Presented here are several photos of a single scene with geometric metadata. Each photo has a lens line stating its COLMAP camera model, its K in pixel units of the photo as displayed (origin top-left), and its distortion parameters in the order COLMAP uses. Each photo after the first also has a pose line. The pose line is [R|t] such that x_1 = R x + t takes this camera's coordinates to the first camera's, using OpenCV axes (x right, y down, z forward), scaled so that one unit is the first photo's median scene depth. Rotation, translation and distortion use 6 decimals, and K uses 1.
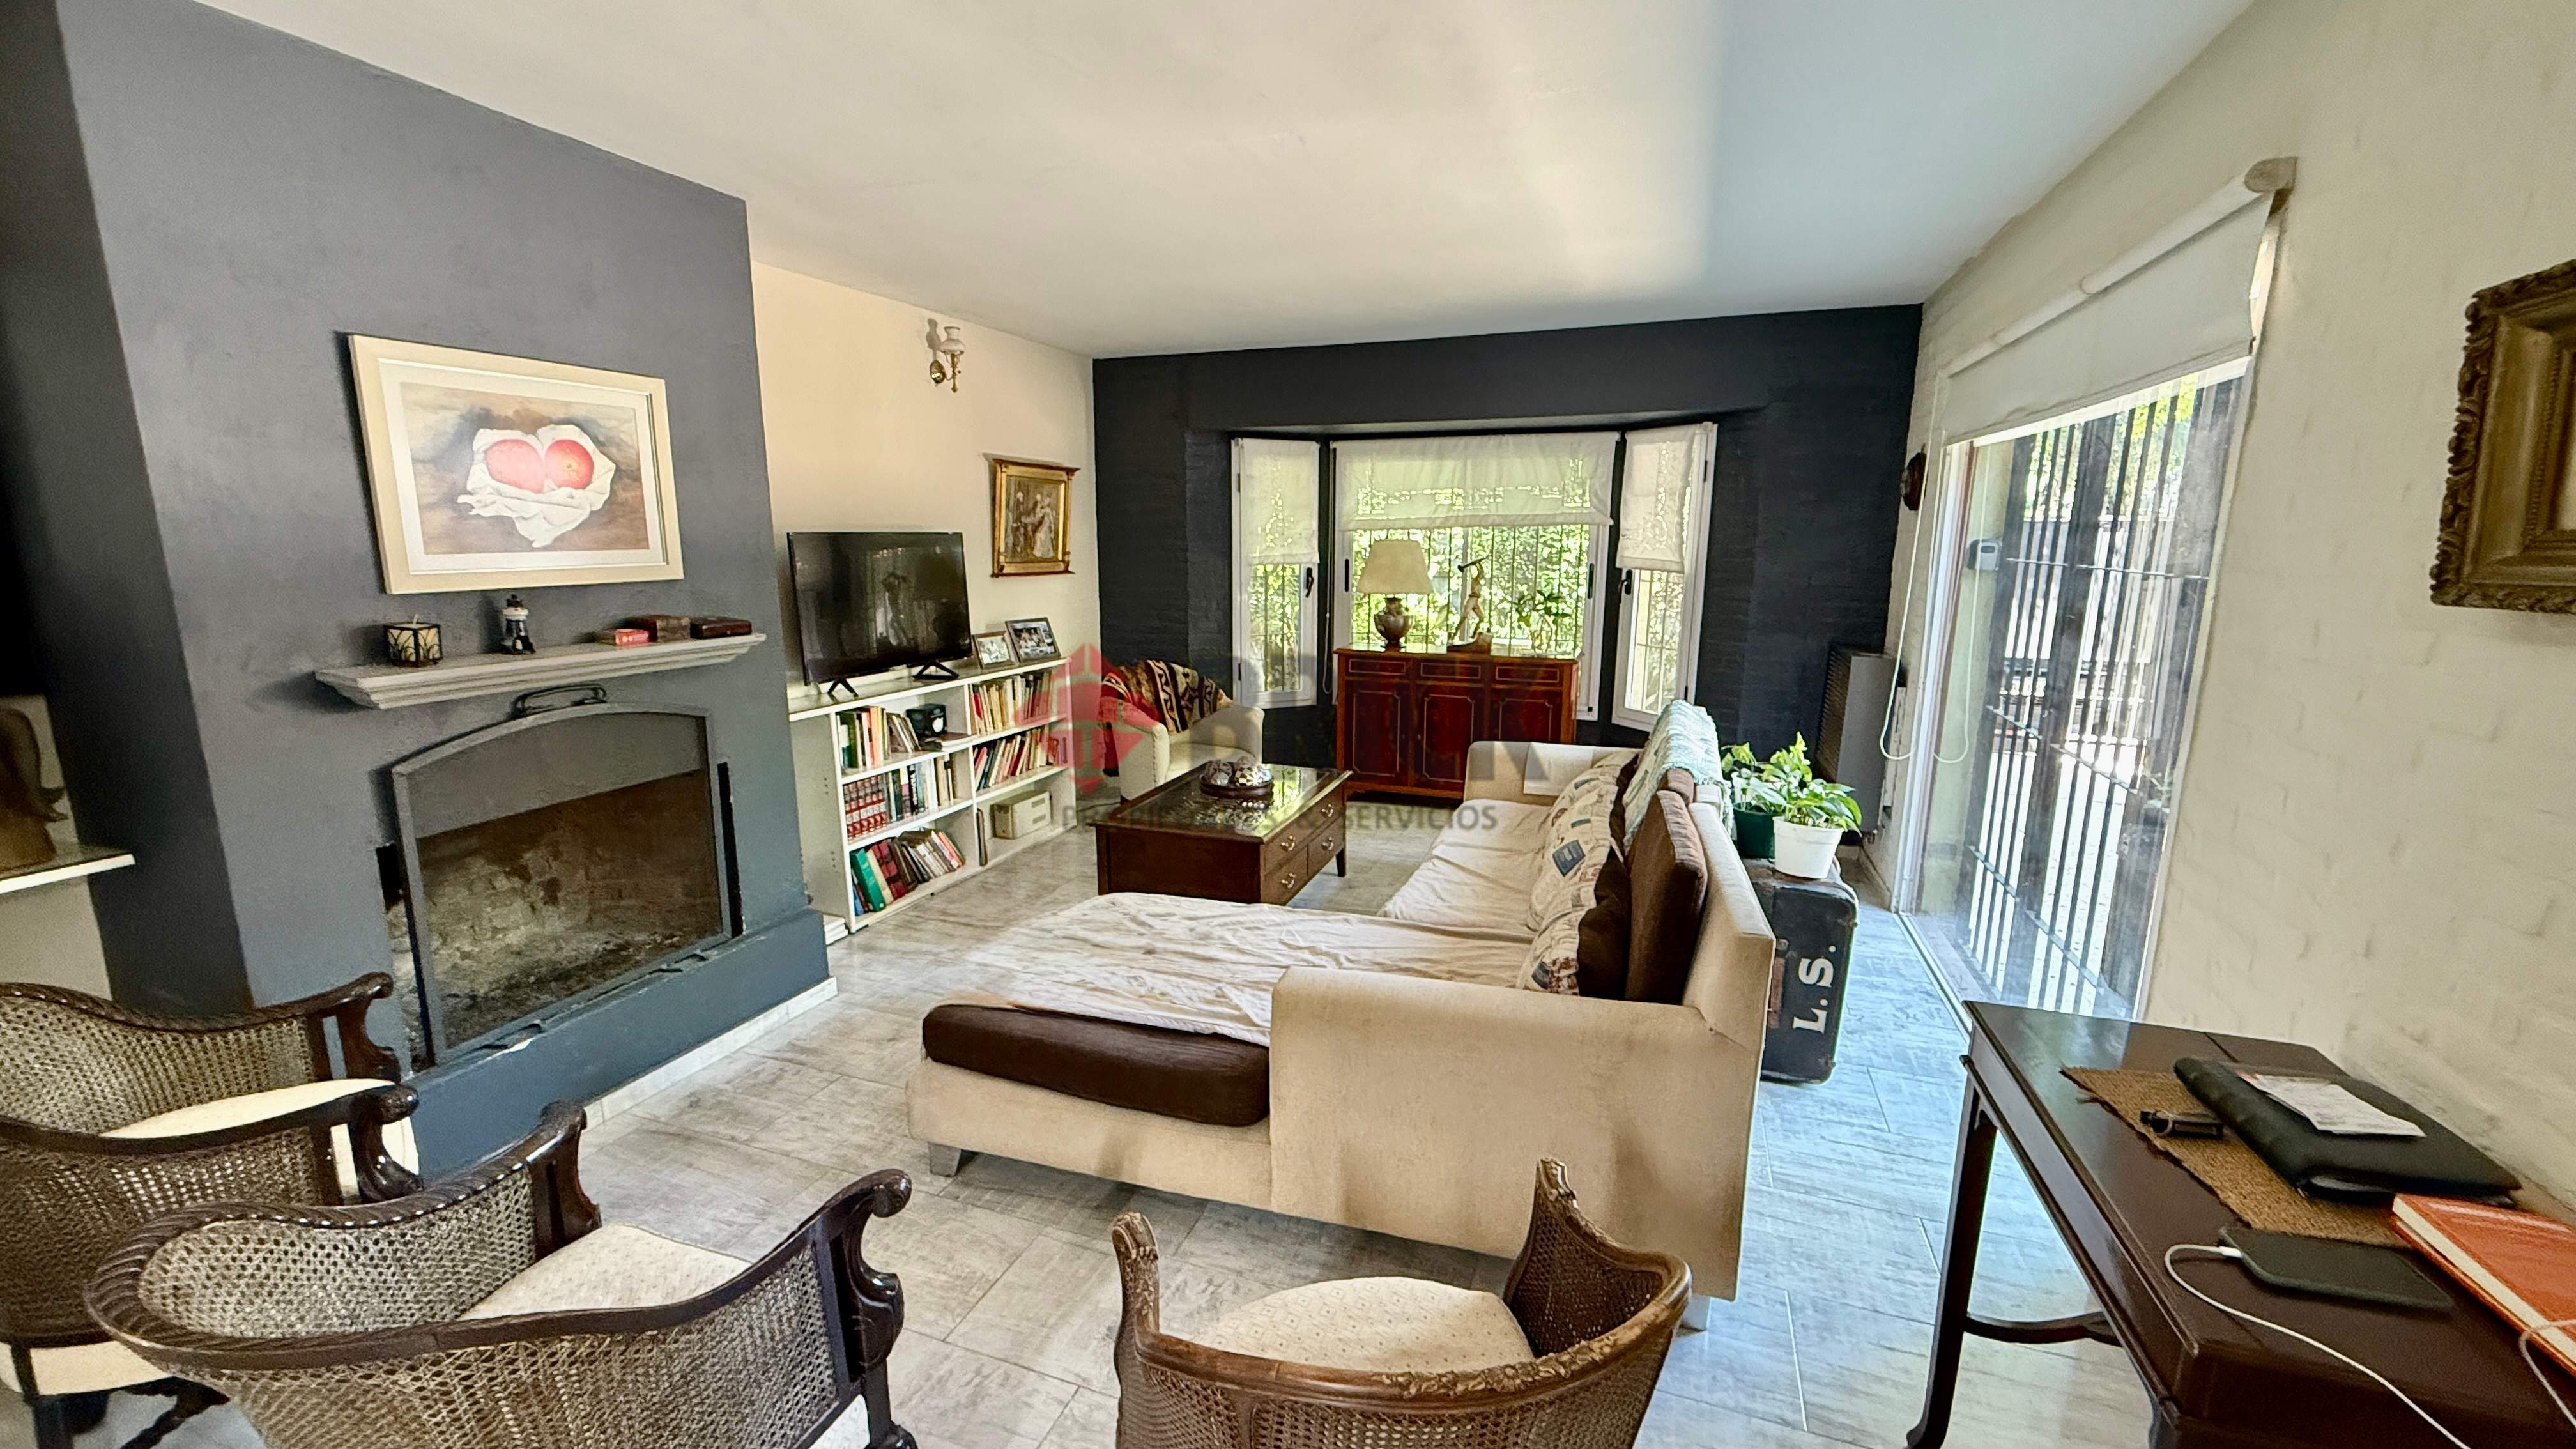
lens RADIAL K [[1030.5, 0, 1288.0], [0, 1030.5, 726.8], [0, 0, 1]] dist [-0.002689, -0.000196]
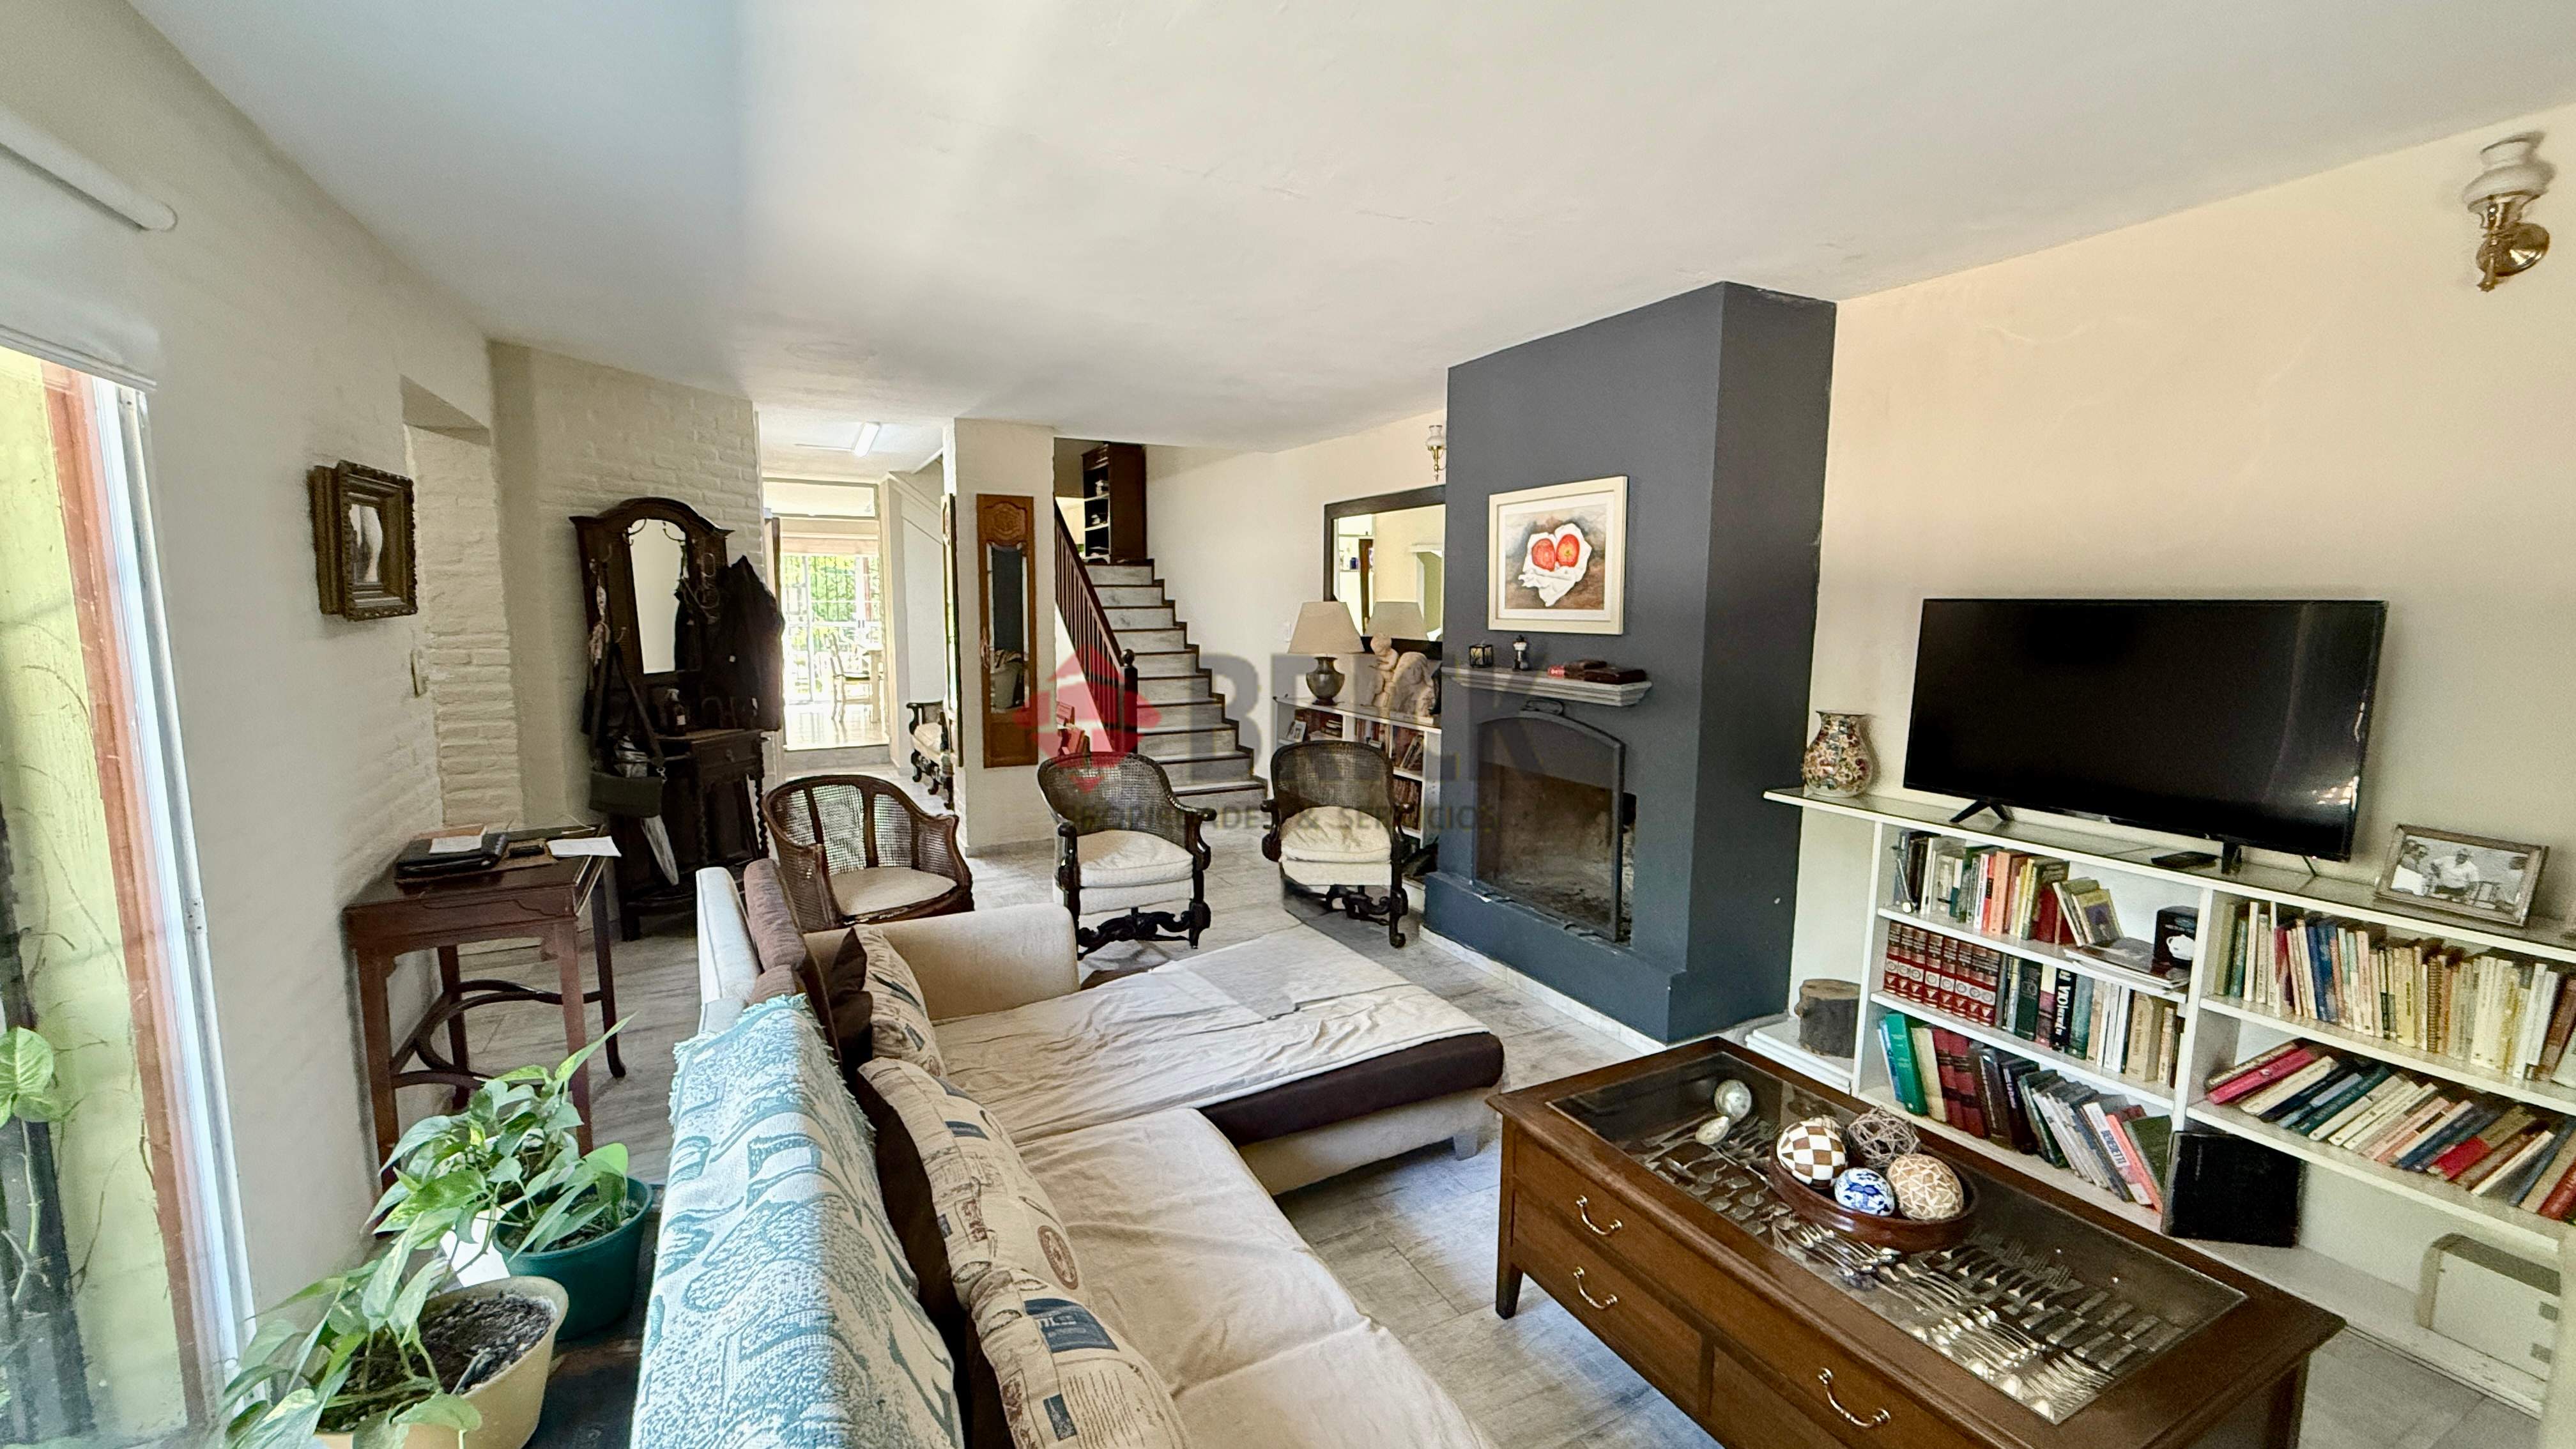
lens RADIAL K [[1030.5, 0, 1286.3], [0, 1030.5, 722.8], [0, 0, 1]] dist [-0.002689, -0.000196]
pose [[-0.676835, 0.085823, -0.731115, 0.710424], [-0.143420, 0.958775, 0.245319, -0.345550], [0.722029, 0.270897, -0.636623, 1.830118]]
